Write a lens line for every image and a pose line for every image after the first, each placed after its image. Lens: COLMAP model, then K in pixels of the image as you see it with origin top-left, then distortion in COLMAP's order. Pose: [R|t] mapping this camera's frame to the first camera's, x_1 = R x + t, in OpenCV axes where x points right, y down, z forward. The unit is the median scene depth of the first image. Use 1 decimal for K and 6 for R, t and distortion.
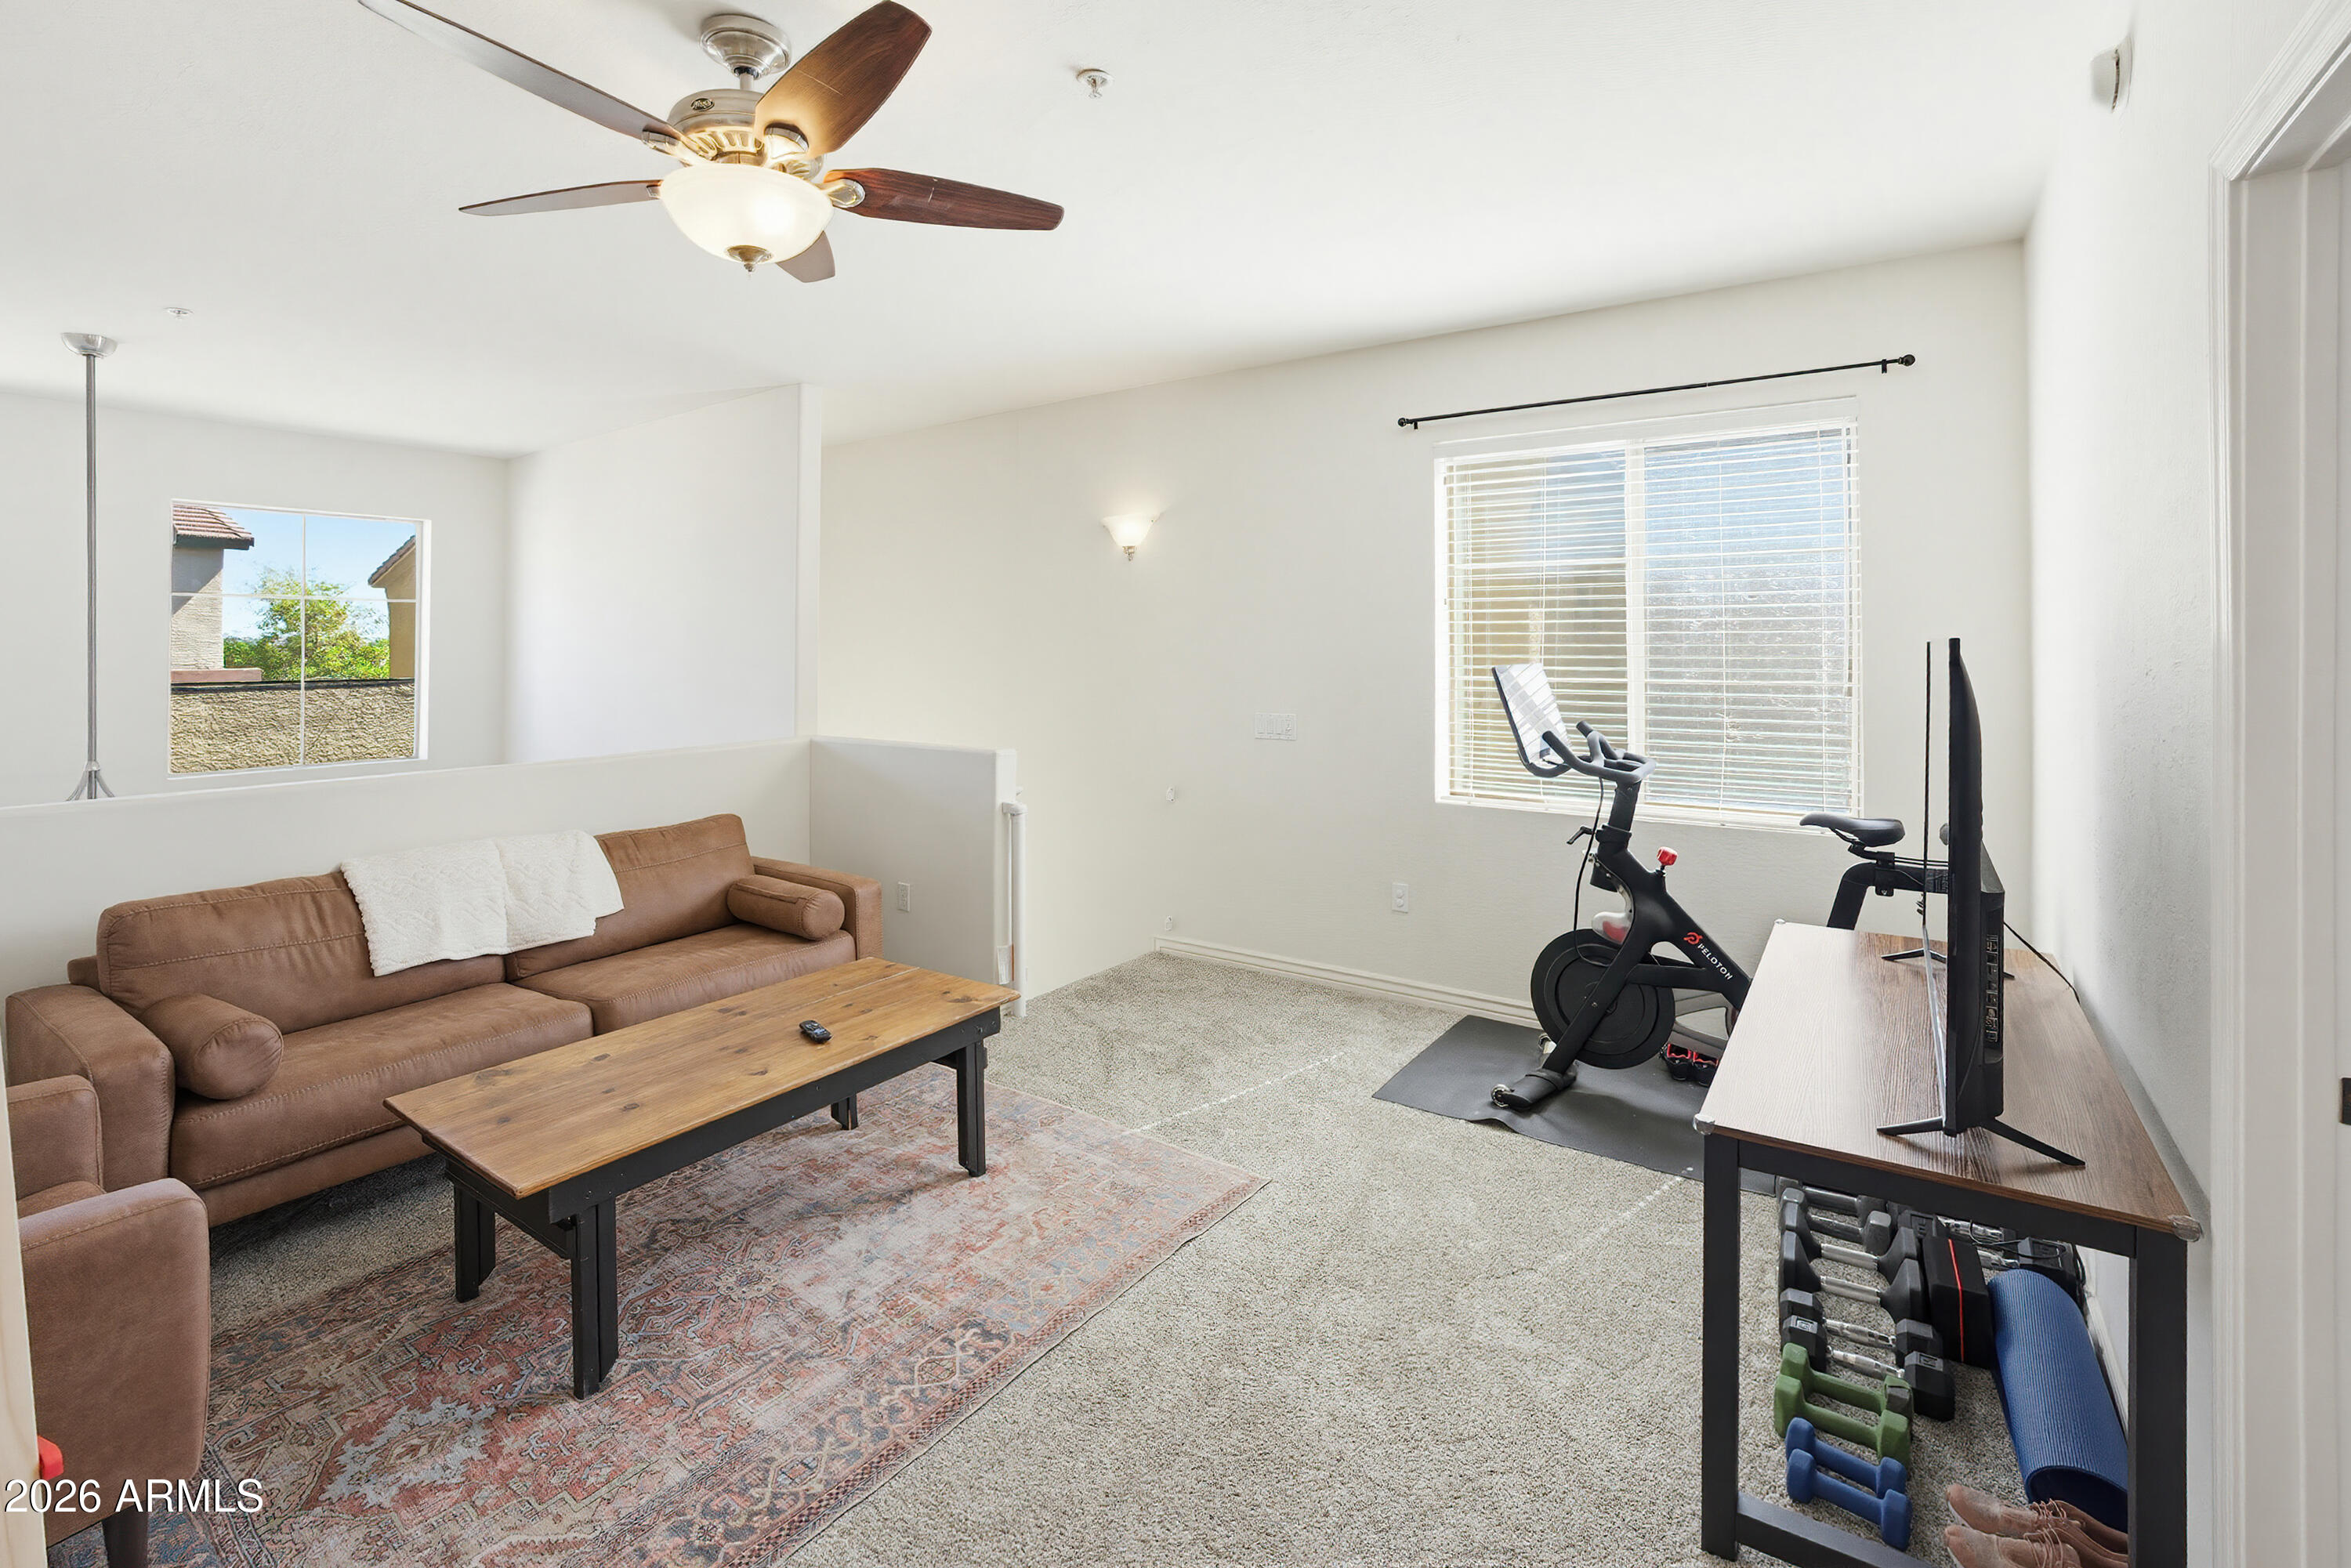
lens RADIAL K [[1047.7, 0, 1170.7], [0, 1047.7, 660.1], [0, 0, 1]] dist [-0.043192, 0.012236]
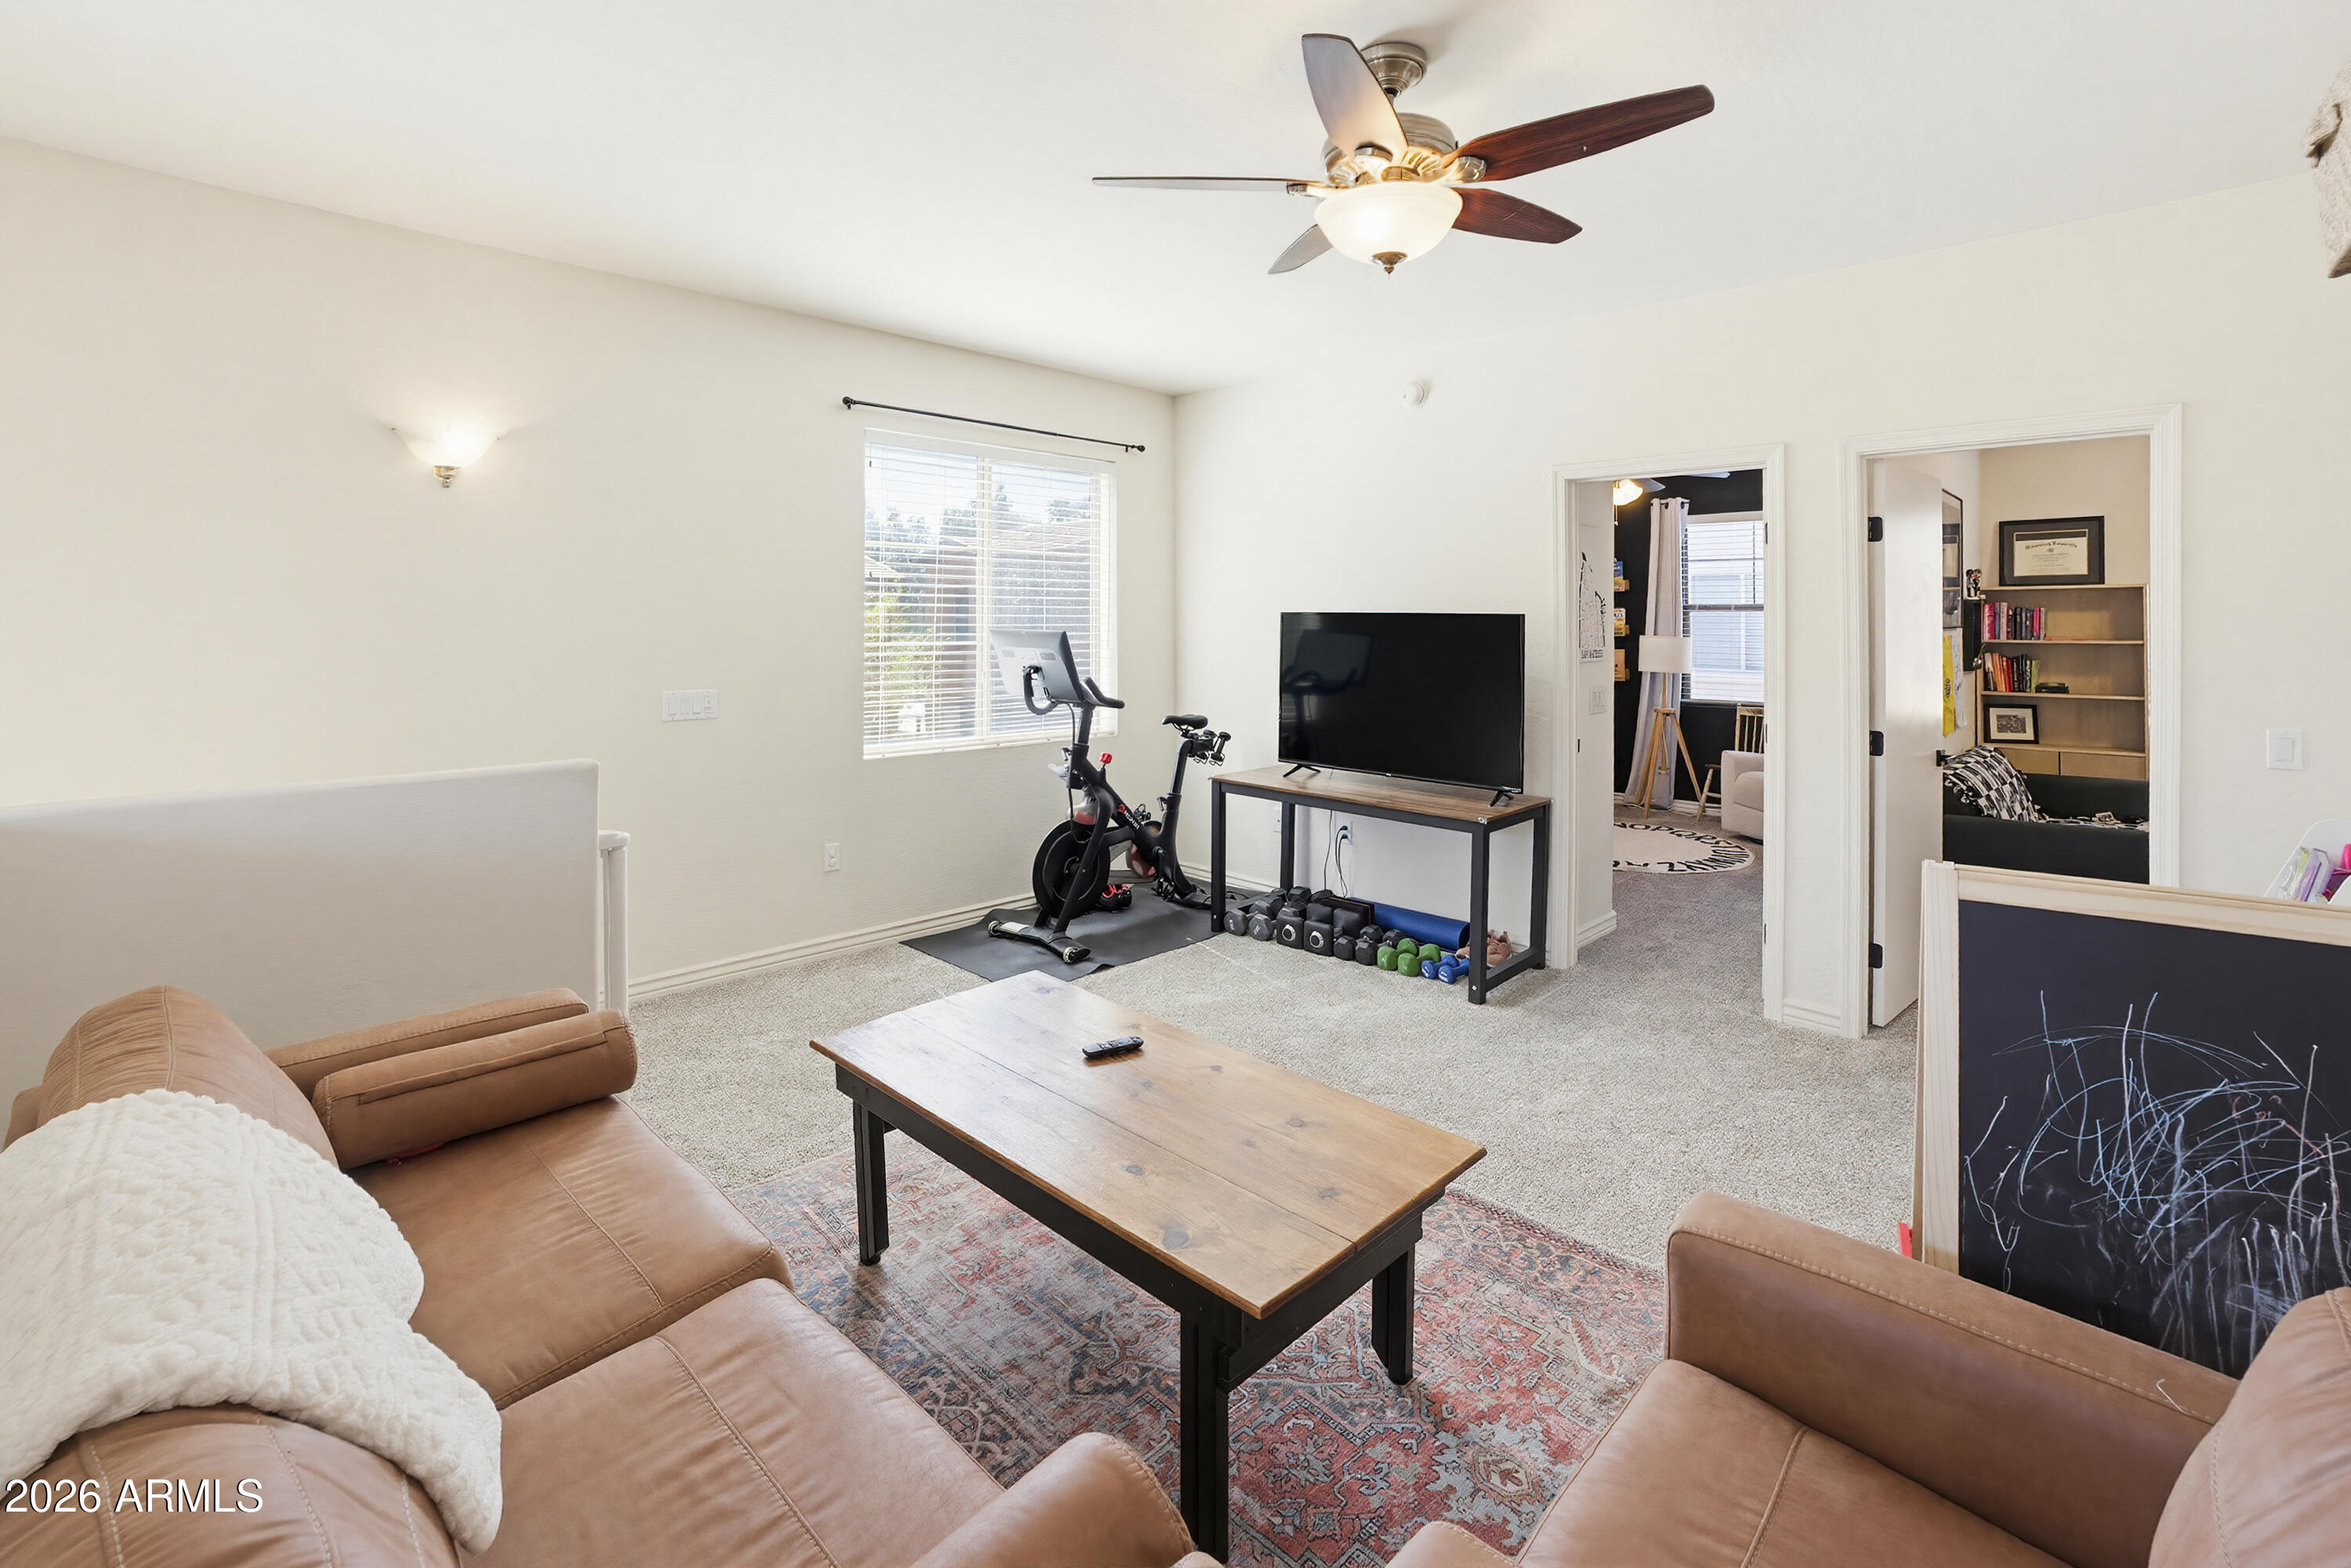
lens RADIAL K [[1025.5, 0, 1182.8], [0, 1025.5, 651.9], [0, 0, 1]] dist [-0.028666, 0.000313]
pose [[0.175297, -0.028907, 0.984091, -1.023507], [0.009189, 0.999573, 0.027725, -0.002330], [-0.984473, 0.004183, 0.175488, 0.685829]]
